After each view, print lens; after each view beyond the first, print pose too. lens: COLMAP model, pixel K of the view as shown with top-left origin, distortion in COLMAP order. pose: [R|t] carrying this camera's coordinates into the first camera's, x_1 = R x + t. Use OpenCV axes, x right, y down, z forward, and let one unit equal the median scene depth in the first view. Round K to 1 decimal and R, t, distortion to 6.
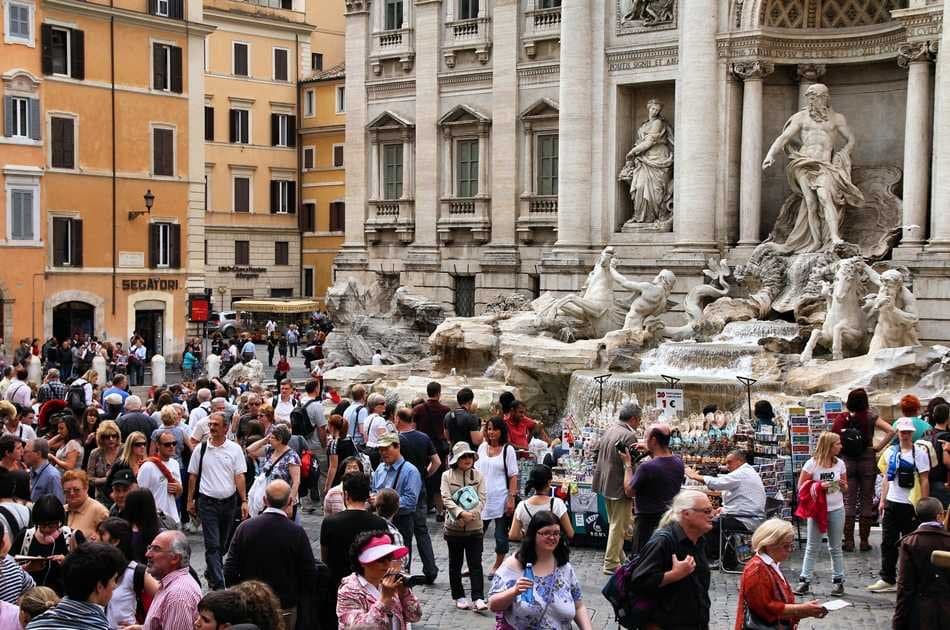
lens RADIAL K [[1531.8, 0, 475.0], [0, 1531.8, 315.0], [0, 0, 1]] dist [0.194170, 0.007898]
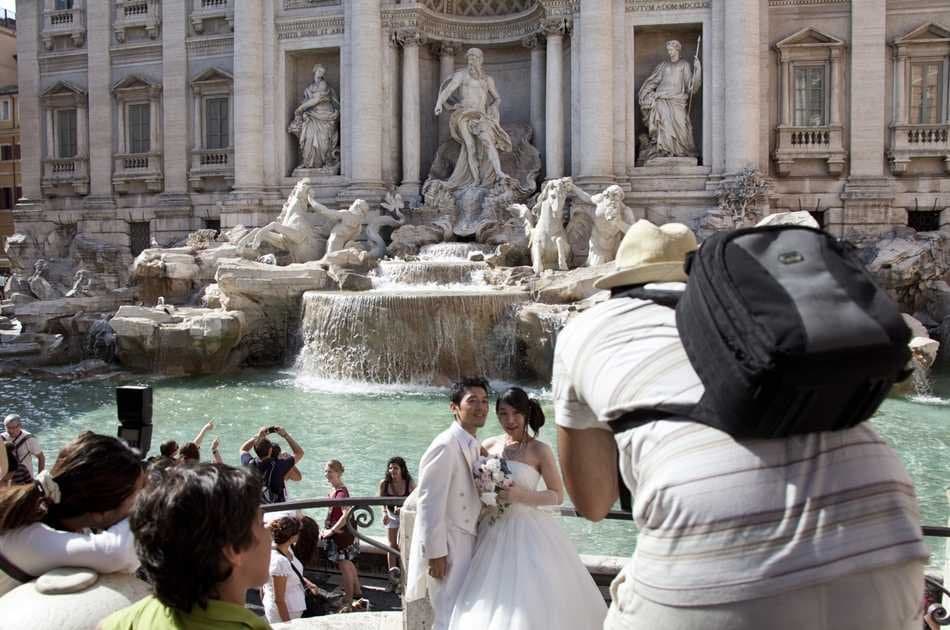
lens RADIAL K [[752.0, 0, 475.0], [0, 752.0, 315.0], [0, 0, 1]] dist [-0.149529, 0.095163]
pose [[0.877886, -0.051394, 0.476103, -0.055873], [0.027298, 0.997978, 0.057396, 0.022044], [-0.478090, -0.037390, 0.877514, 0.432397]]
